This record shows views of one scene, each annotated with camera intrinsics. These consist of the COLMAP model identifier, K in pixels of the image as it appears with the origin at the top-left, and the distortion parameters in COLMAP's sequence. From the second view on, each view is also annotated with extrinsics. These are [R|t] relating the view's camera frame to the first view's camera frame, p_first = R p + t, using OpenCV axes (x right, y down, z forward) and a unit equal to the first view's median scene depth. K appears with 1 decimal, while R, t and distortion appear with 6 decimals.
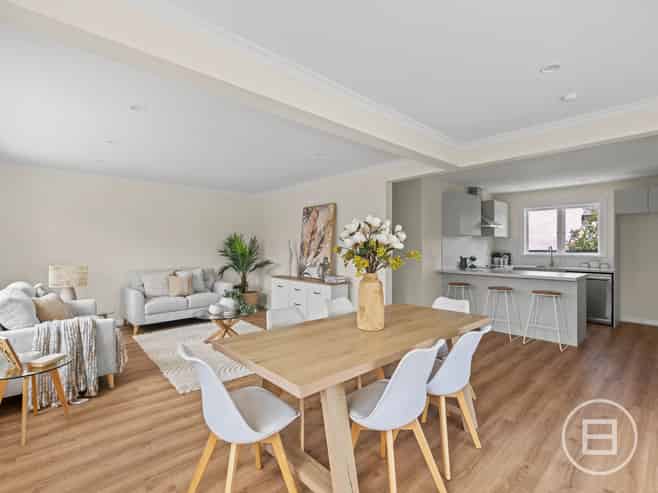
lens RADIAL K [[316.7, 0, 329.0], [0, 316.7, 246.5], [0, 0, 1]] dist [-0.000079, 0.000603]
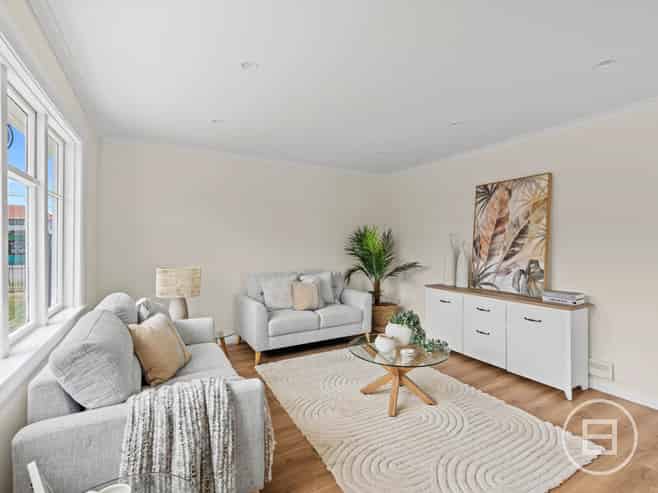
lens RADIAL K [[316.7, 0, 329.0], [0, 316.7, 246.5], [0, 0, 1]] dist [-0.000079, 0.000603]
pose [[0.973368, 0.005488, -0.229184, -0.252204], [-0.003804, 0.999962, 0.007788, 0.003200], [0.229219, -0.006709, 0.973352, 0.291955]]
